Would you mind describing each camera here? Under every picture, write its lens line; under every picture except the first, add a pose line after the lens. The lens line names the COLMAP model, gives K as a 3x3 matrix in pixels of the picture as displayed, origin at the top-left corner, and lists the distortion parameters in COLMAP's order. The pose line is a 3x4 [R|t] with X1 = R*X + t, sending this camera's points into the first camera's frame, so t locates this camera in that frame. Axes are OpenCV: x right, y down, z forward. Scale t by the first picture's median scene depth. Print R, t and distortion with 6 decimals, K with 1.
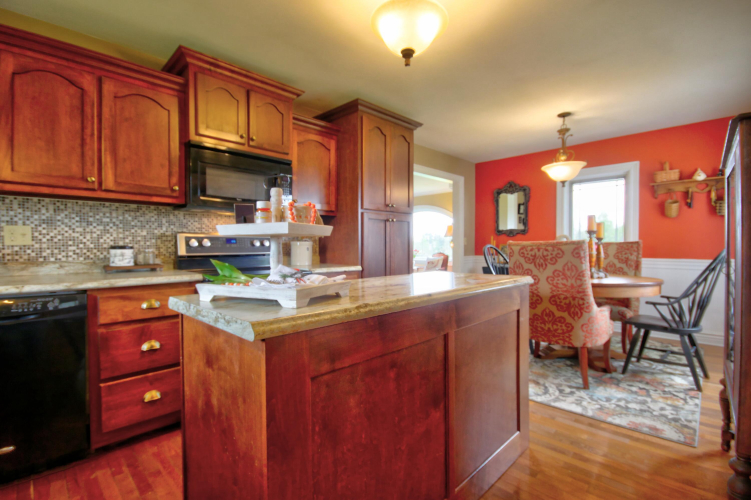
lens RADIAL K [[344.4, 0, 373.3], [0, 344.4, 251.0], [0, 0, 1]] dist [-0.002354, -0.004934]
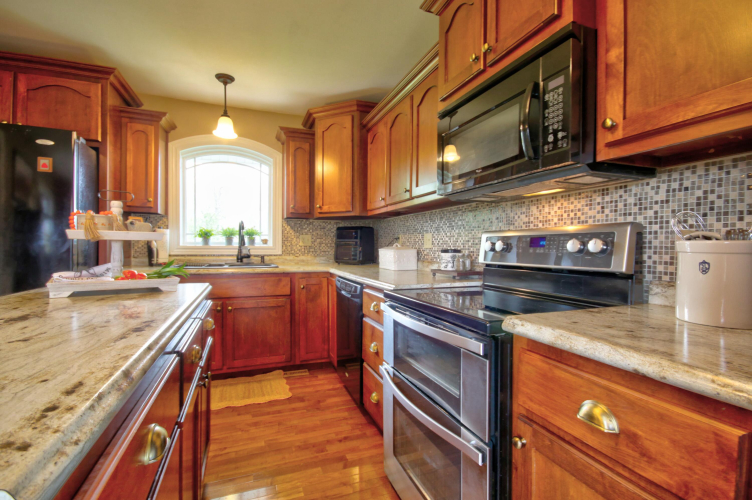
lens RADIAL K [[344.9, 0, 374.5], [0, 344.9, 249.0], [0, 0, 1]] dist [-0.002354, -0.004934]
pose [[-0.422173, 0.014986, -0.906391, 0.220085], [-0.003193, 0.999833, 0.018018, -0.030513], [0.906510, 0.010501, -0.422055, 1.120755]]
